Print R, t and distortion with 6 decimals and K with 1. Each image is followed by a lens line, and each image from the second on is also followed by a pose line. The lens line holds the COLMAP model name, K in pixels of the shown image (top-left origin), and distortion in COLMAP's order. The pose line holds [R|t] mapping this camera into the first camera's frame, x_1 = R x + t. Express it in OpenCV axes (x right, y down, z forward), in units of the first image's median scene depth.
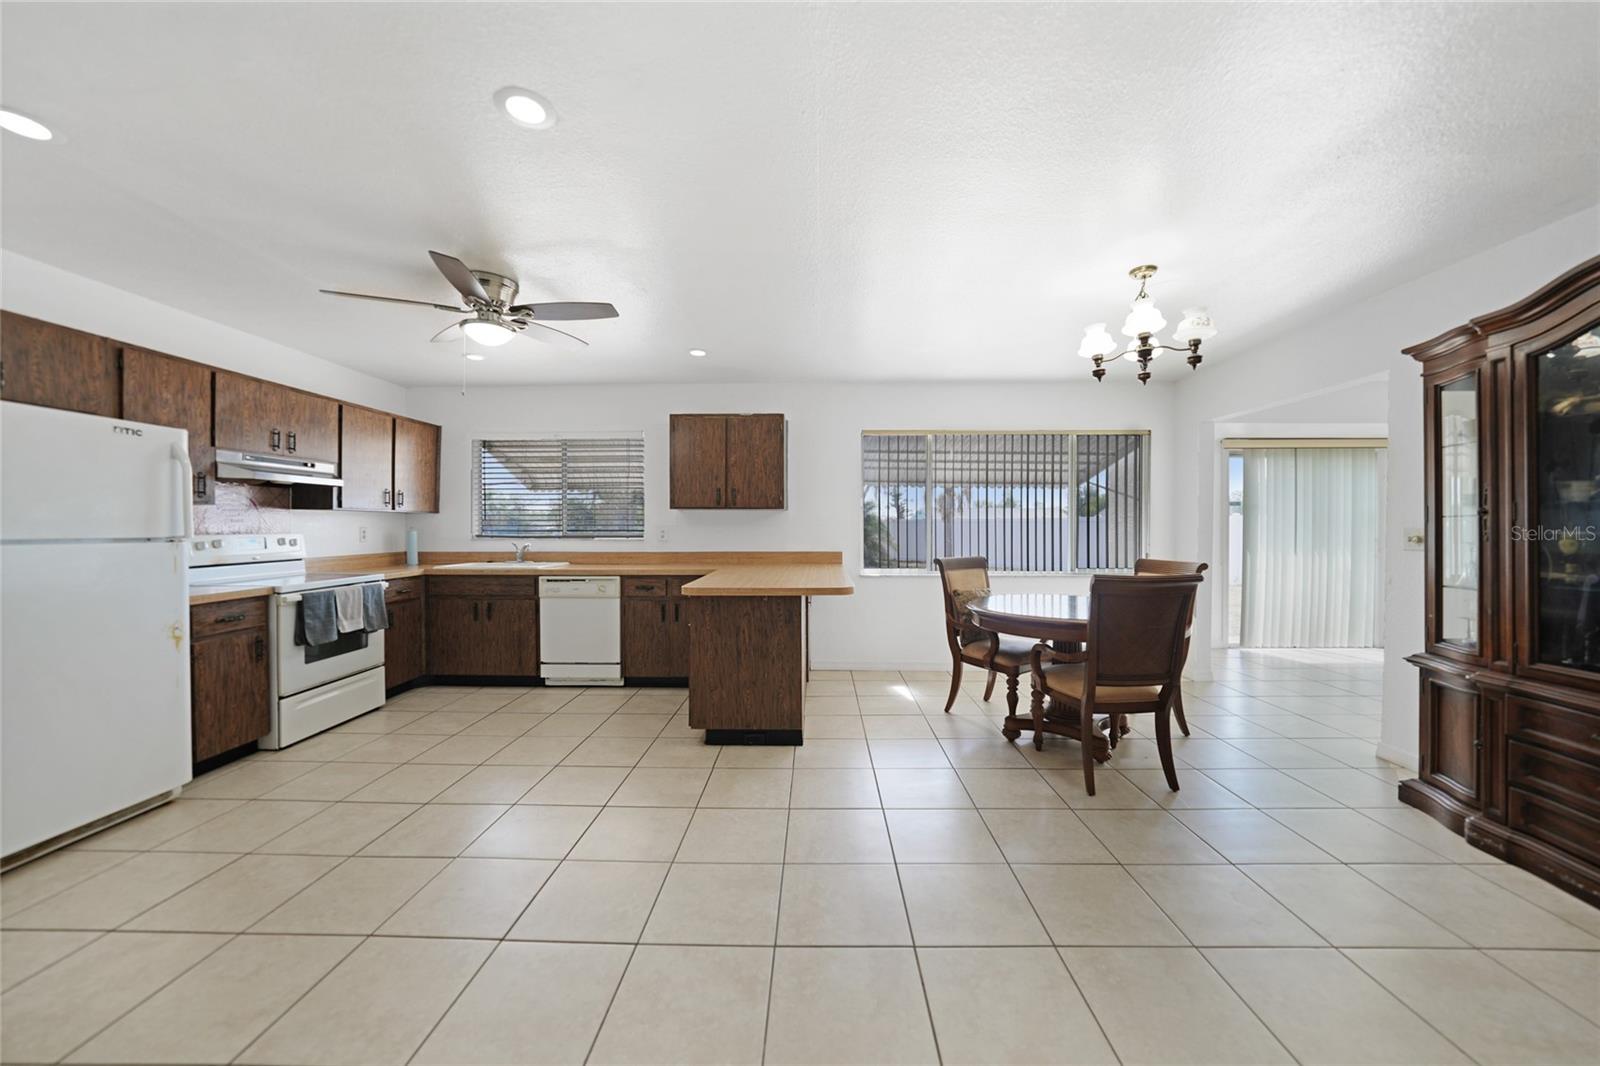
lens RADIAL K [[567.9, 0, 805.1], [0, 567.9, 533.5], [0, 0, 1]] dist [-0.009258, 0.001204]
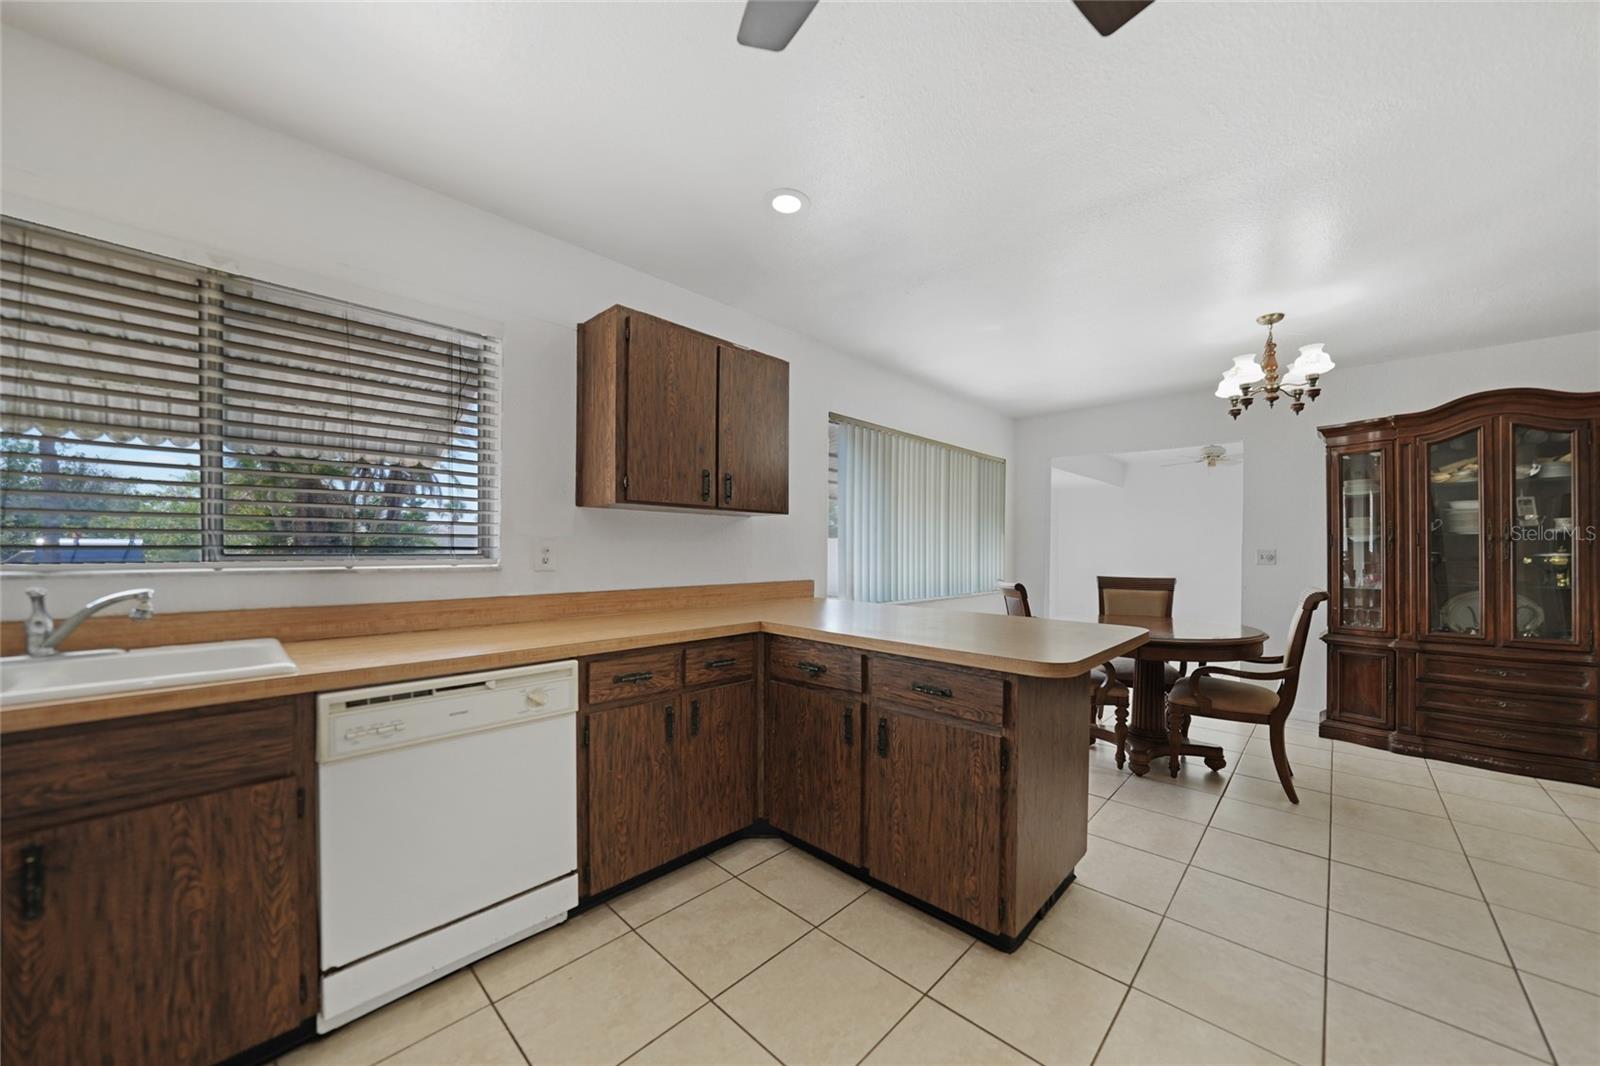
lens RADIAL K [[567.9, 0, 782.2], [0, 567.9, 550.1], [0, 0, 1]] dist [-0.009258, 0.001204]
pose [[0.650108, -0.000721, 0.759841, -0.711224], [-0.001570, 0.999996, 0.002293, -0.006235], [-0.759840, -0.002683, 0.650105, 0.817563]]
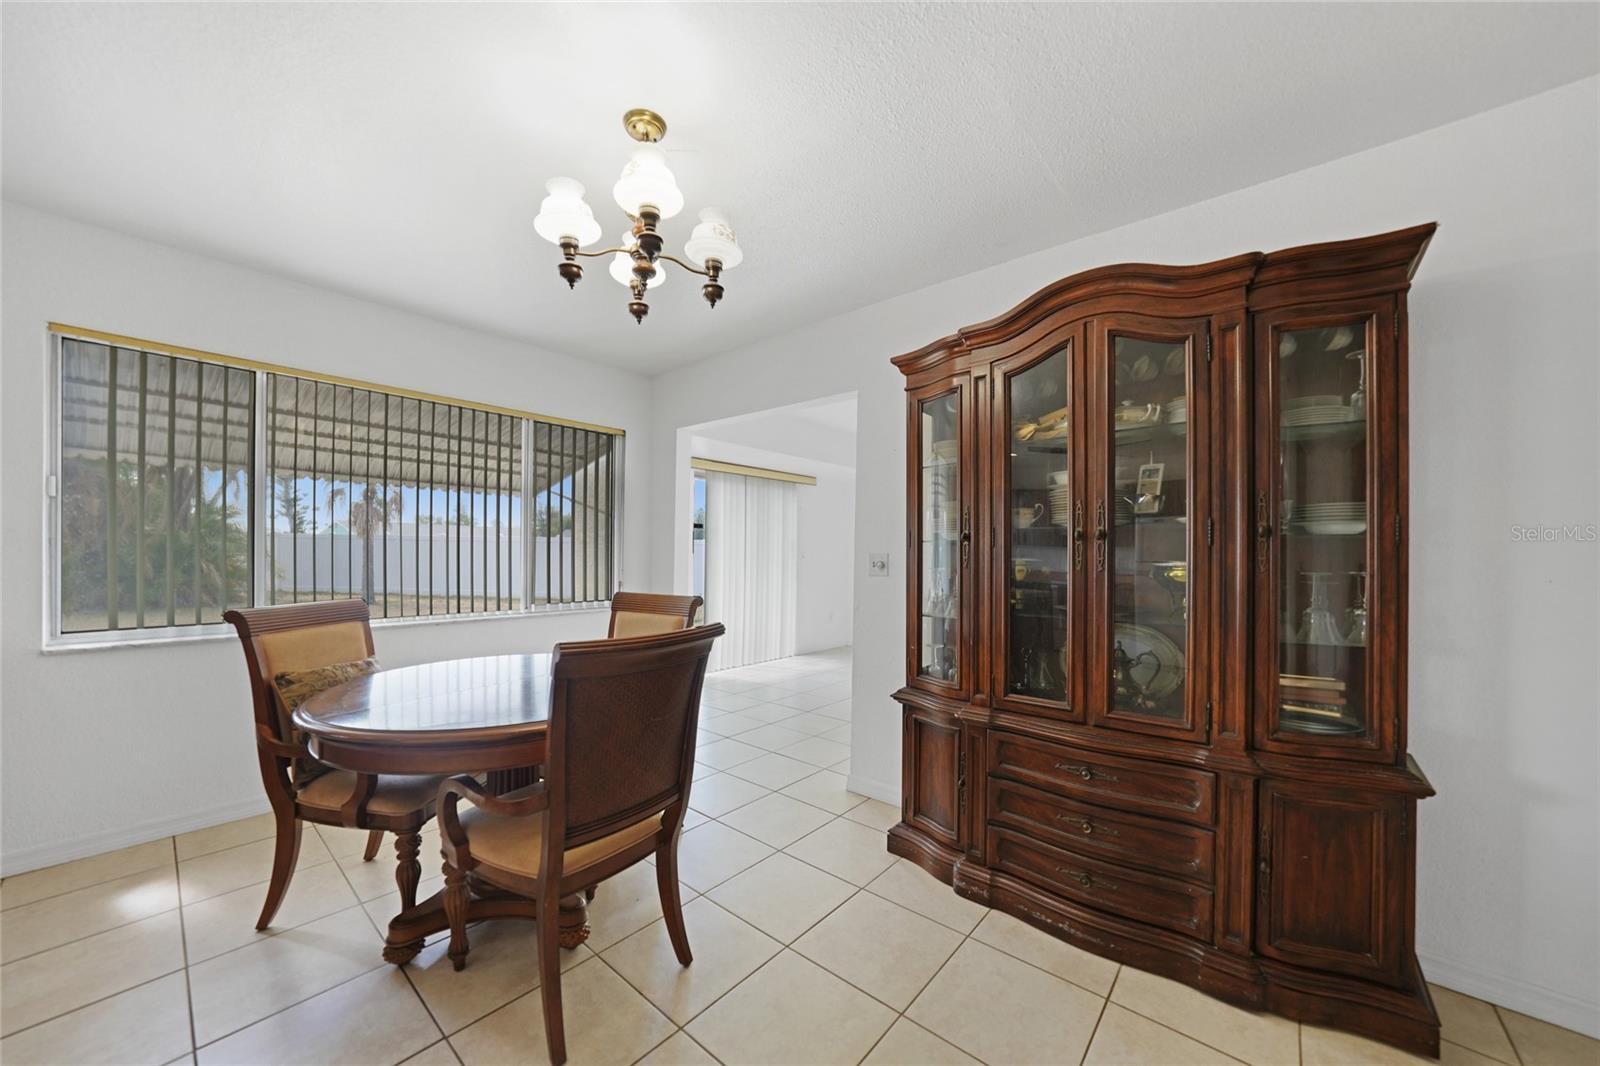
lens RADIAL K [[567.9, 0, 811.2], [0, 567.9, 560.4], [0, 0, 1]] dist [-0.009258, 0.001204]
pose [[0.624218, -0.002354, 0.781246, 0.193385], [-0.004881, 0.999964, 0.006913, -0.003021], [-0.781235, -0.008128, 0.624185, 0.389466]]
